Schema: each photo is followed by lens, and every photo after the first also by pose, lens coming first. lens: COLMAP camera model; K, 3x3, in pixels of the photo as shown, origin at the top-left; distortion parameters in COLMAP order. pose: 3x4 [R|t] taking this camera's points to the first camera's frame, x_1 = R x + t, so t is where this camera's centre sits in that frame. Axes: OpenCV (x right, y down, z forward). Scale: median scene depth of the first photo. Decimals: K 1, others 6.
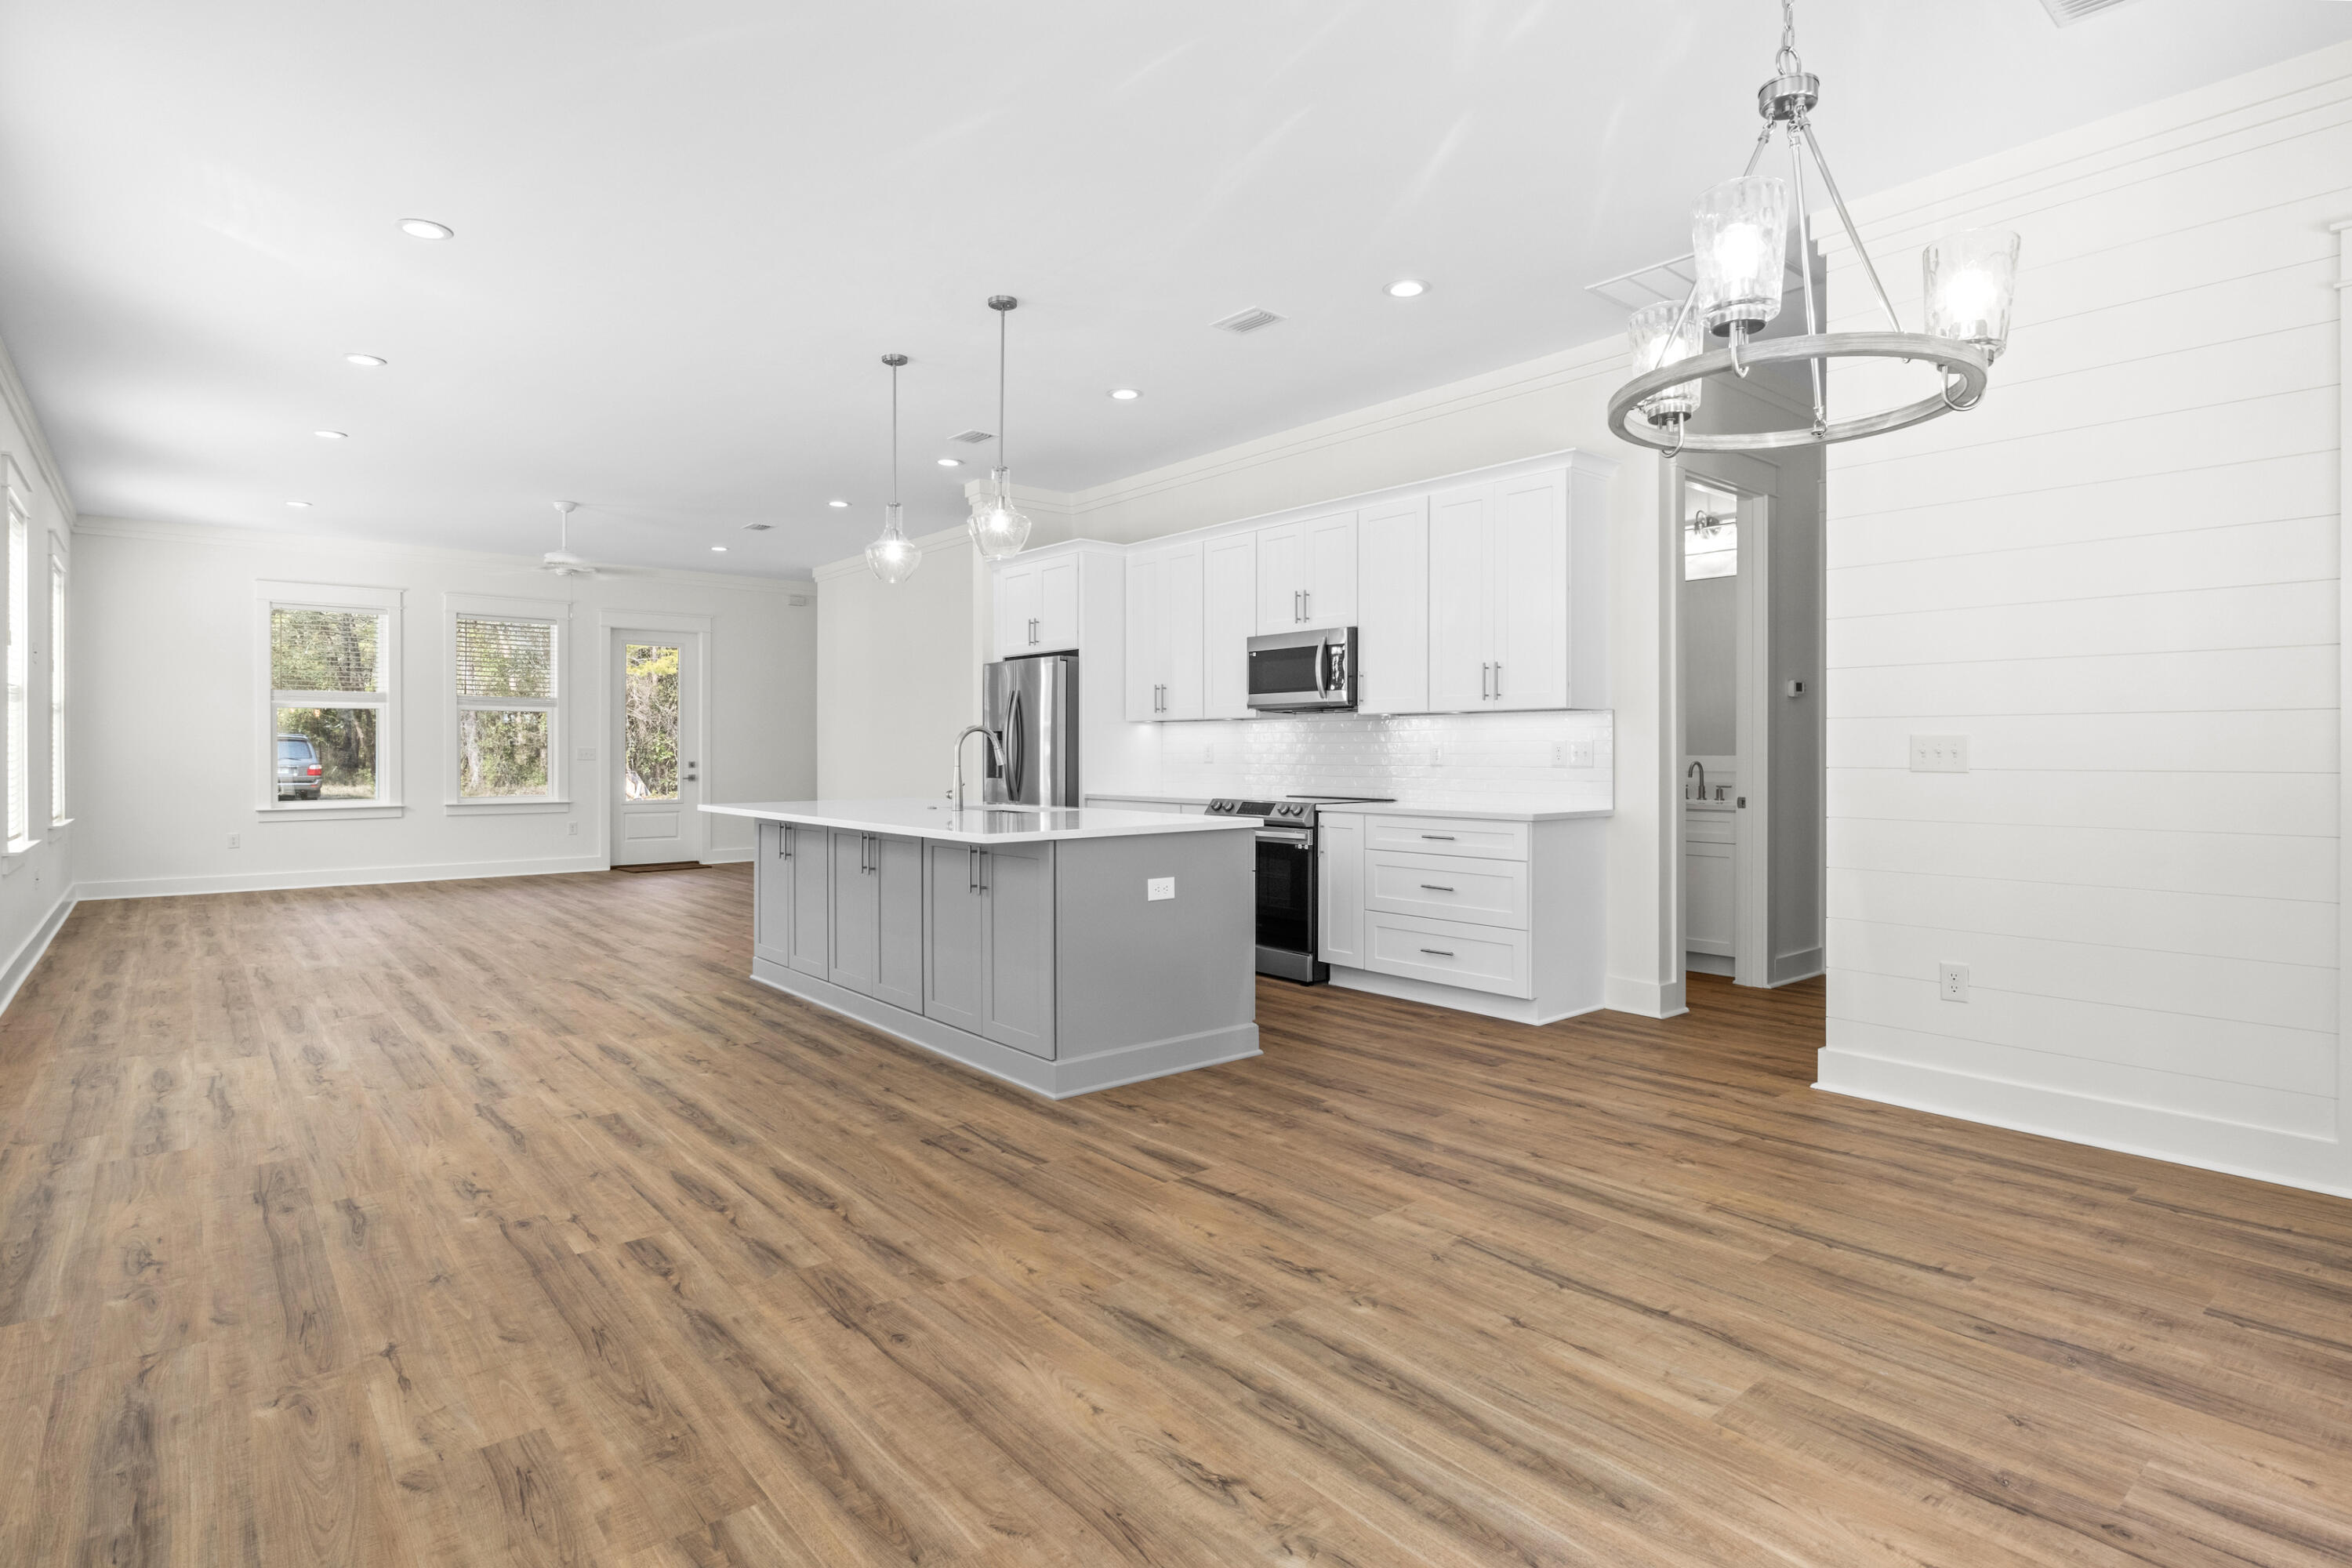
lens RADIAL K [[1208.8, 0, 1179.8], [0, 1208.8, 780.5], [0, 0, 1]] dist [-0.005257, -0.000412]
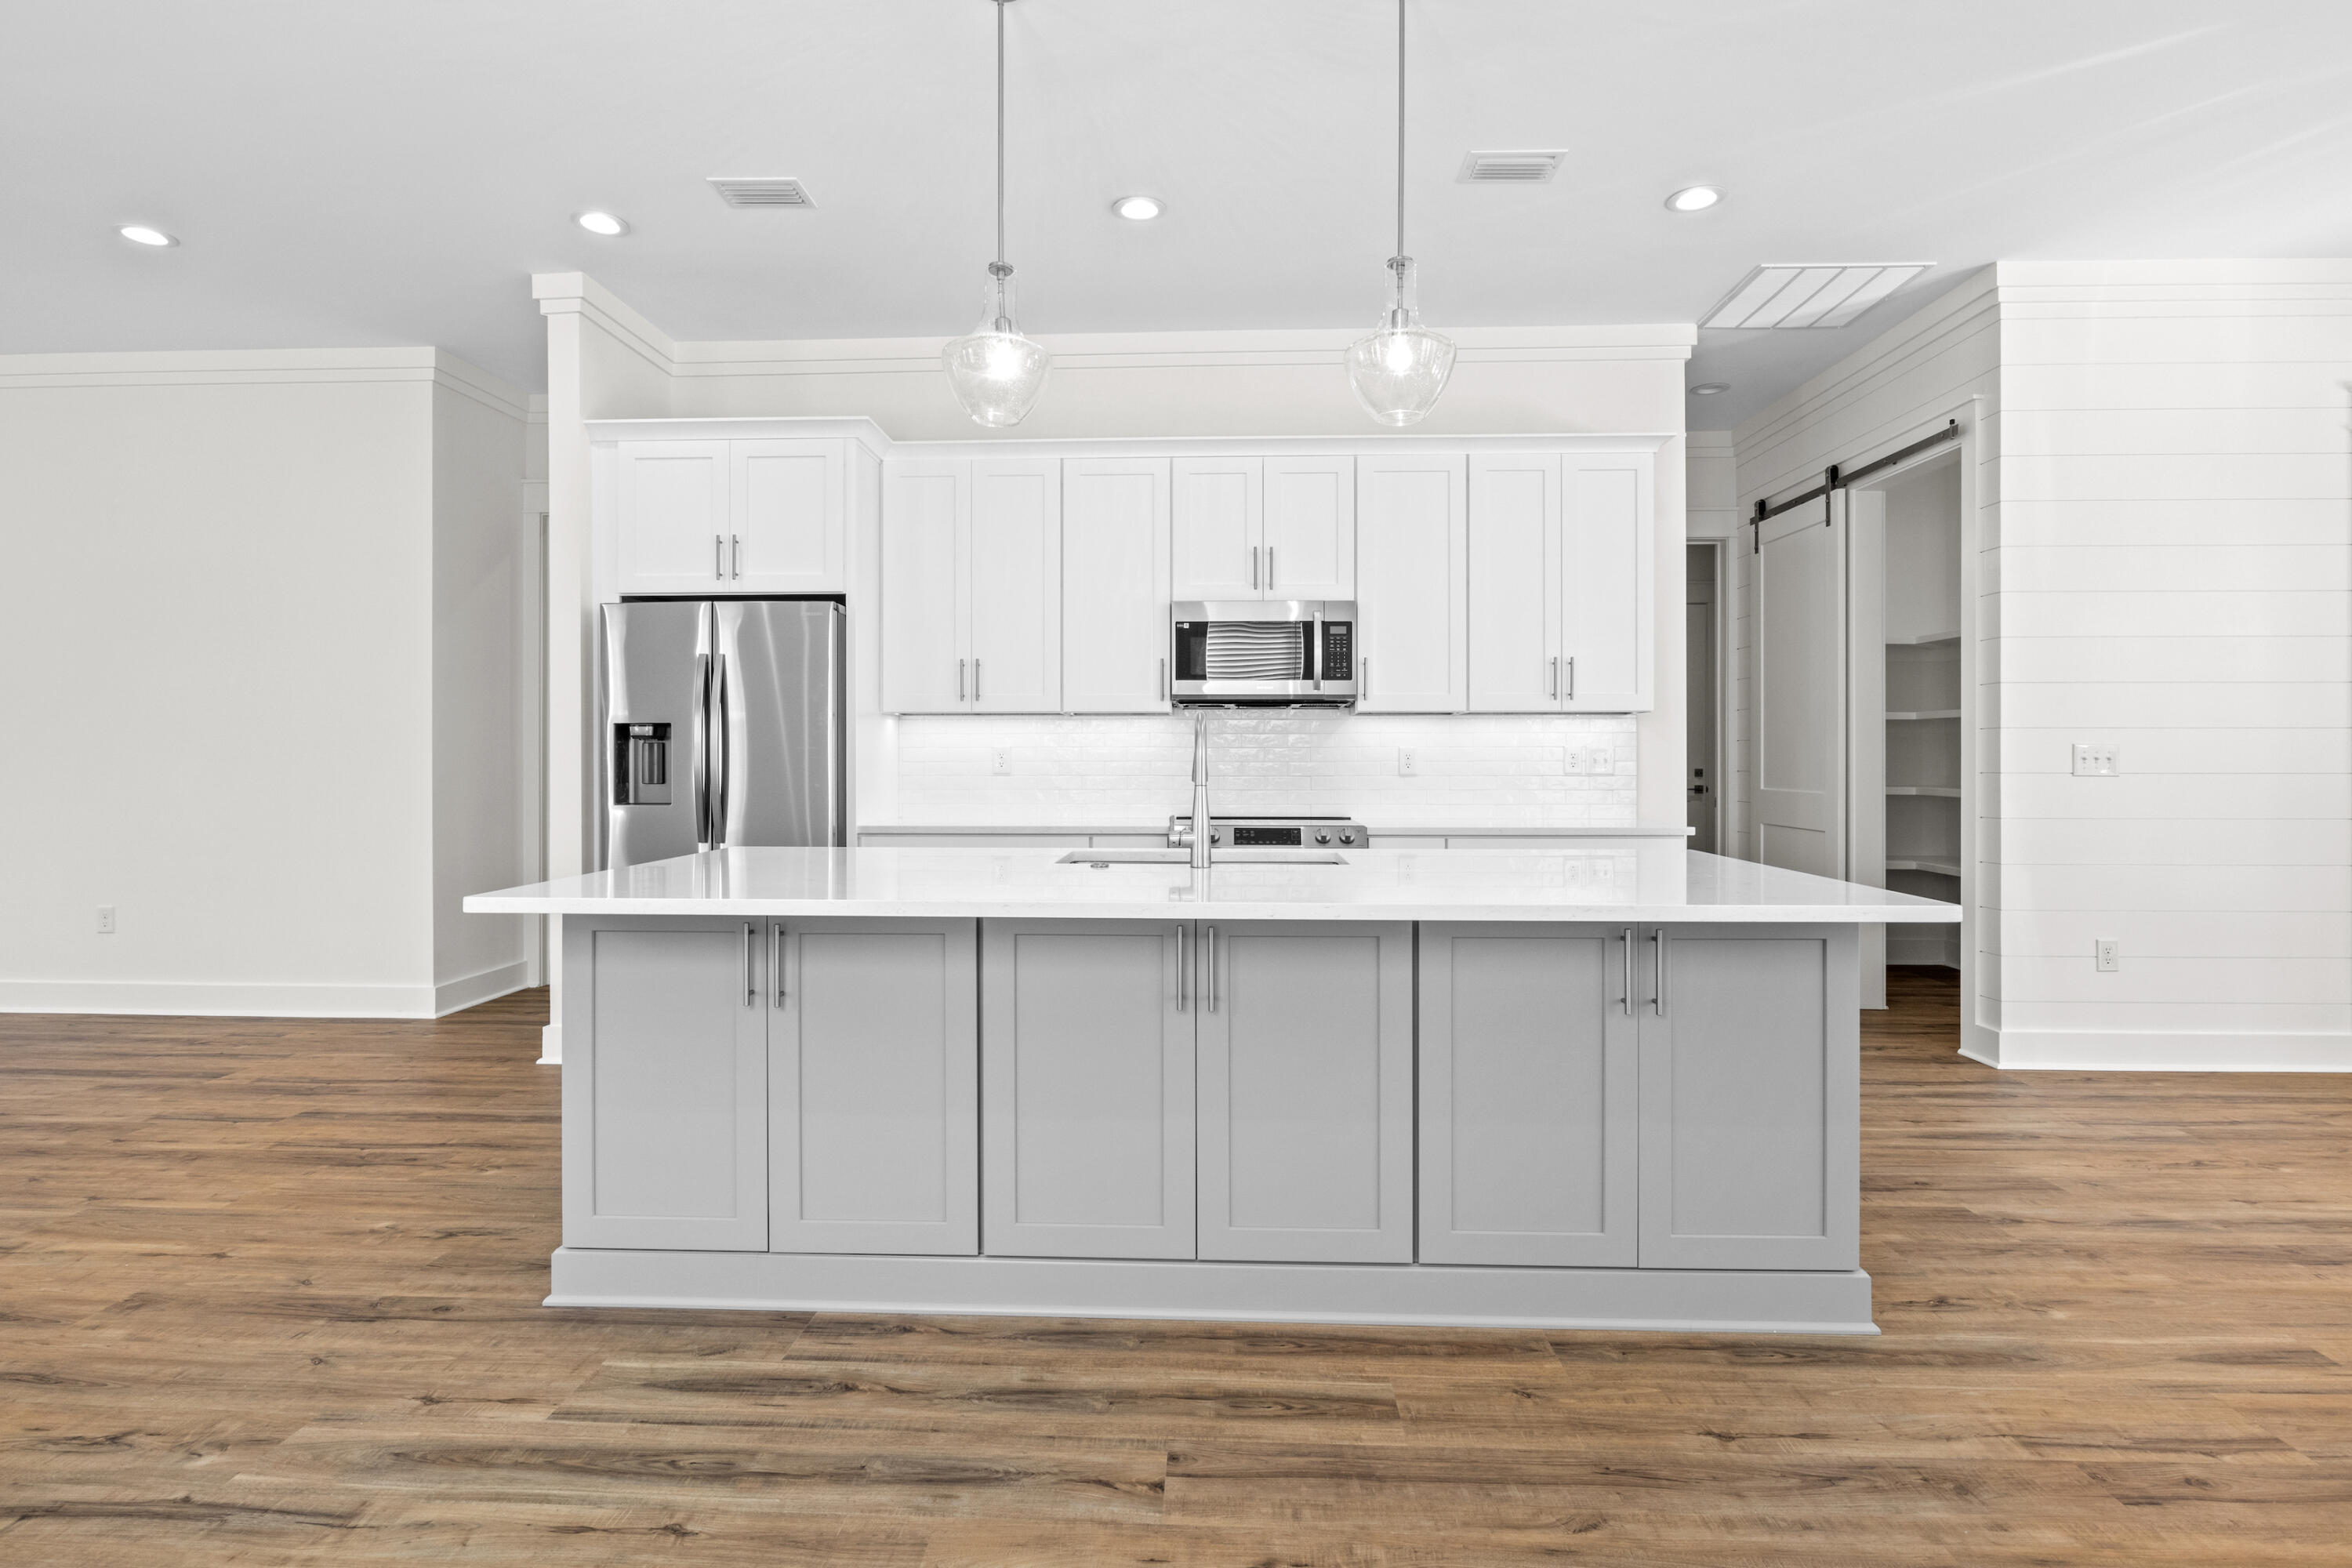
lens RADIAL K [[1179.6, 0, 1172.7], [0, 1179.6, 767.9], [0, 0, 1]] dist [-0.005198, -0.002487]
pose [[0.670851, -0.003334, 0.741585, -0.545538], [0.018335, 0.999759, -0.012091, -0.011375], [-0.741365, 0.021709, 0.670750, 0.610954]]
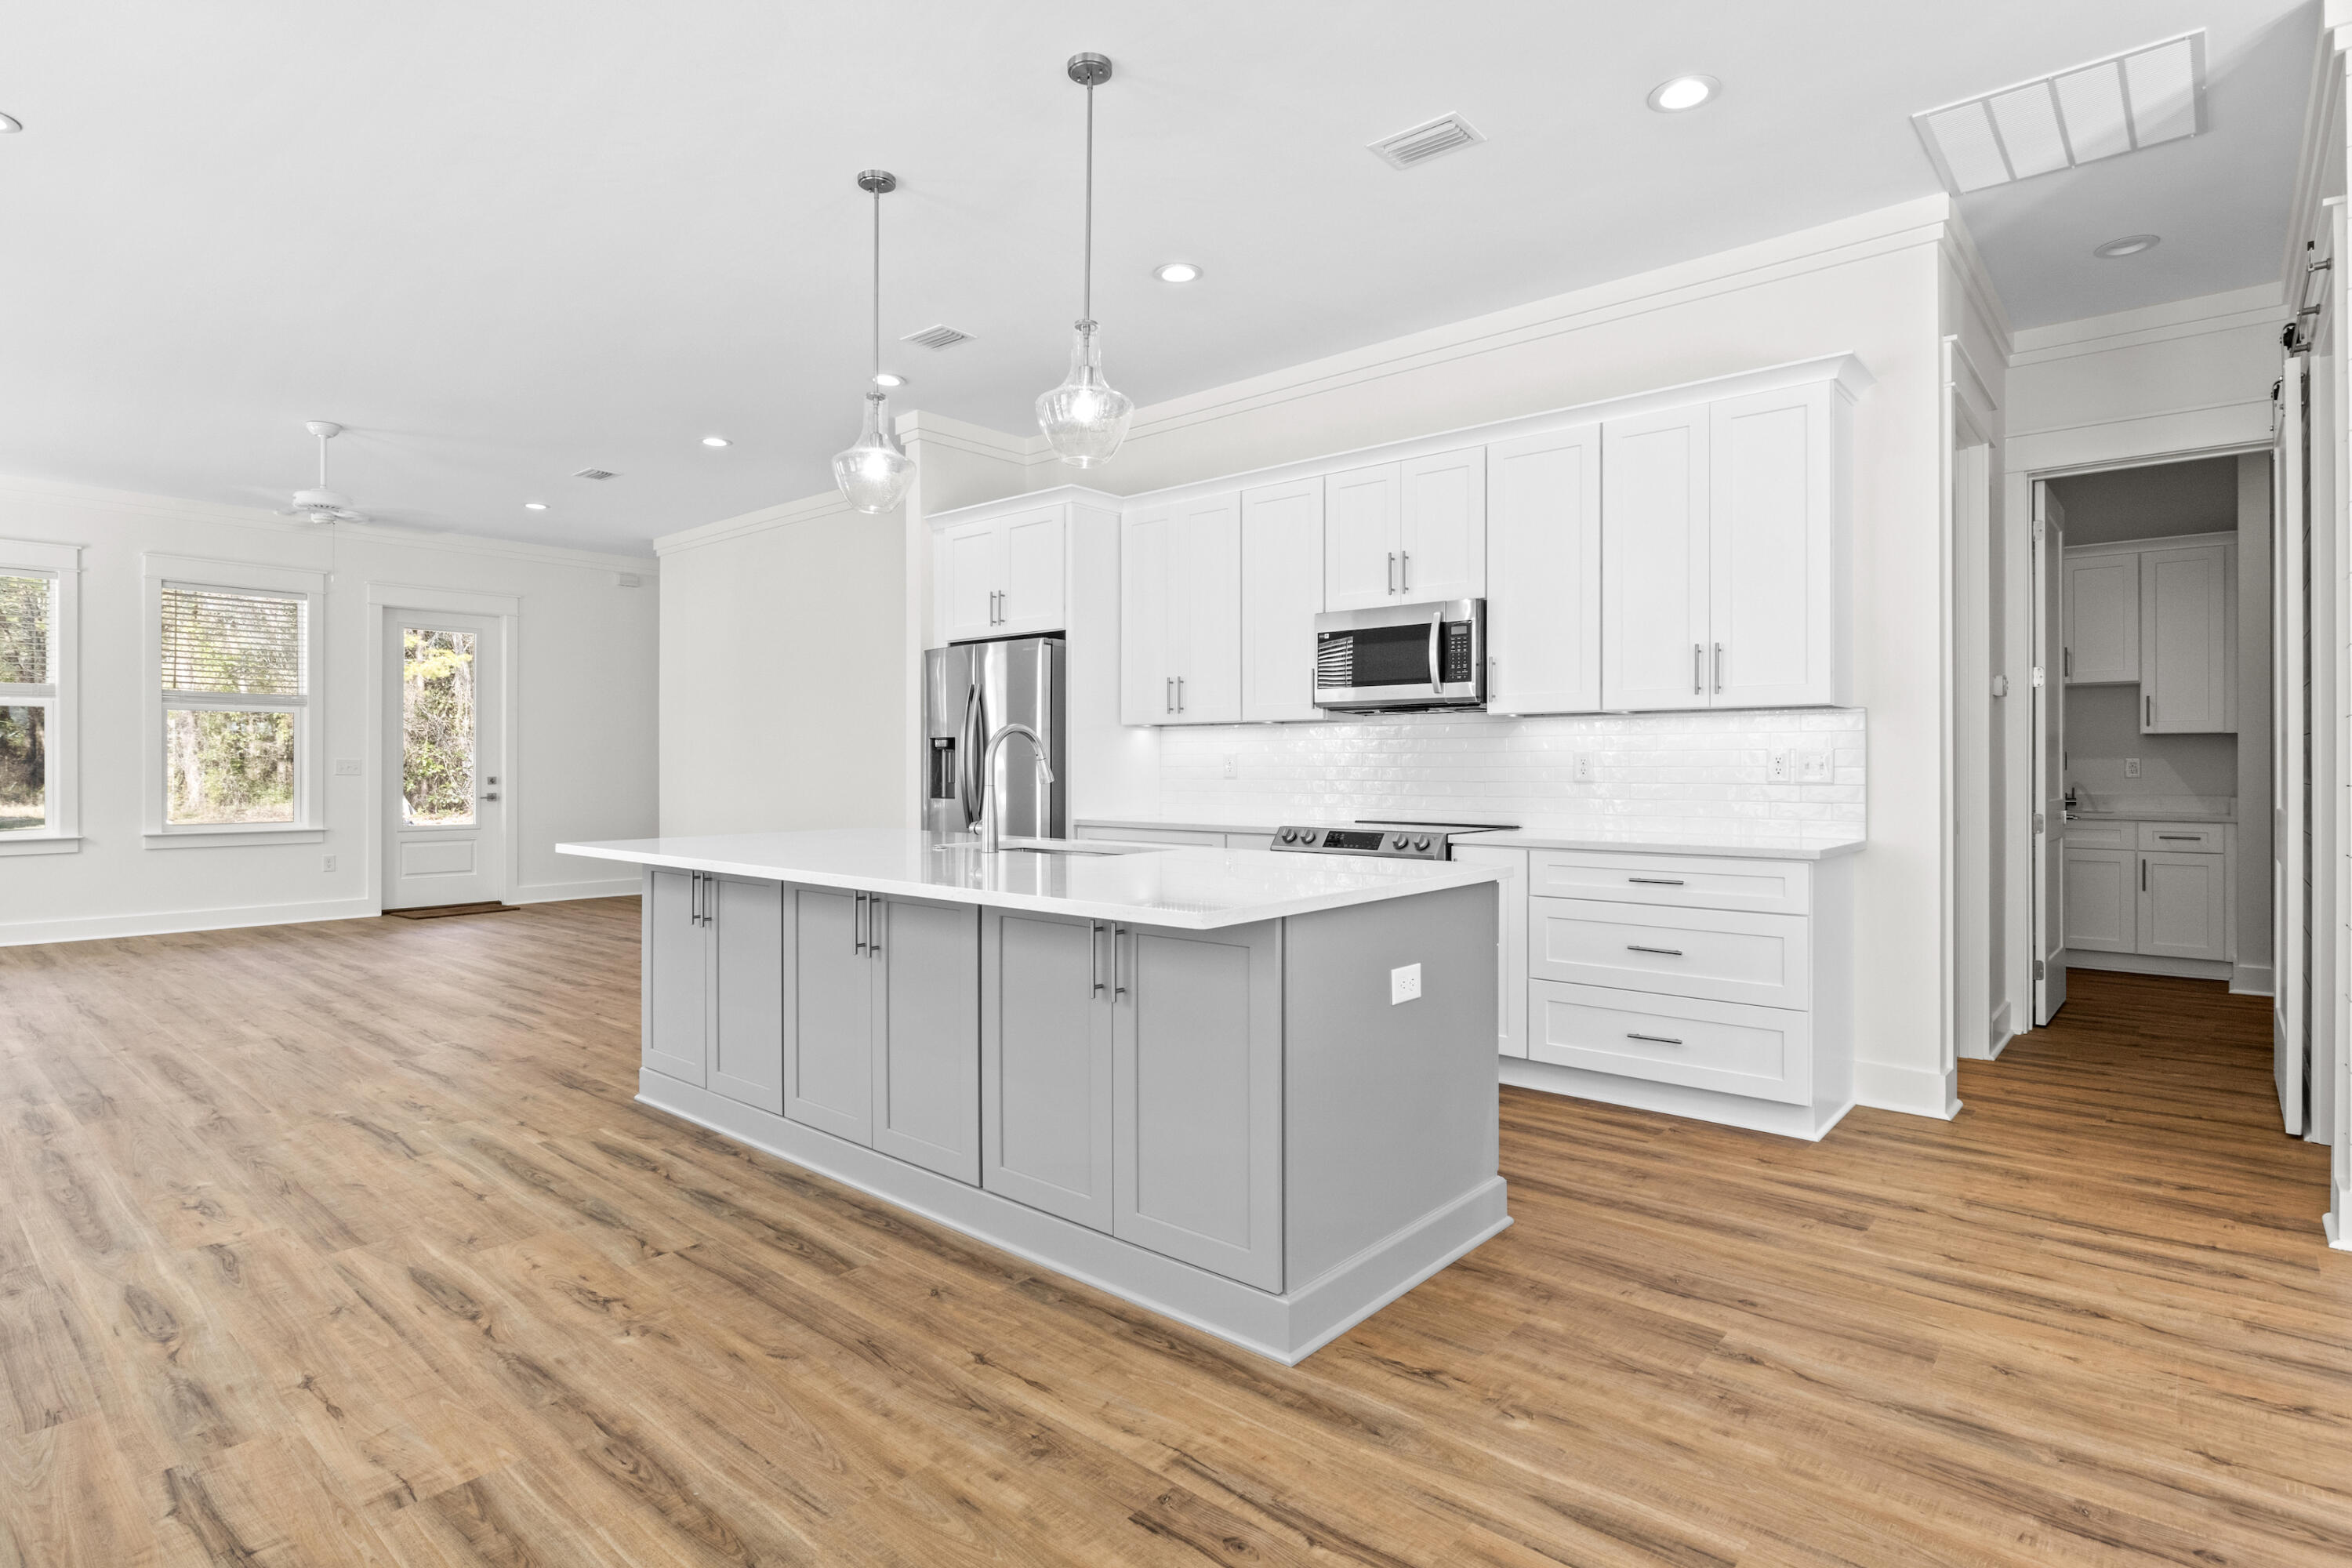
lens RADIAL K [[1196.6, 0, 1176.0], [0, 1196.6, 784.0], [0, 0, 1]] dist [-0.004044, -0.003111]
pose [[0.987307, -0.002073, 0.158809, -0.175126], [0.003398, 0.999962, -0.008070, -0.006348], [-0.158786, 0.008507, 0.987276, 0.313851]]
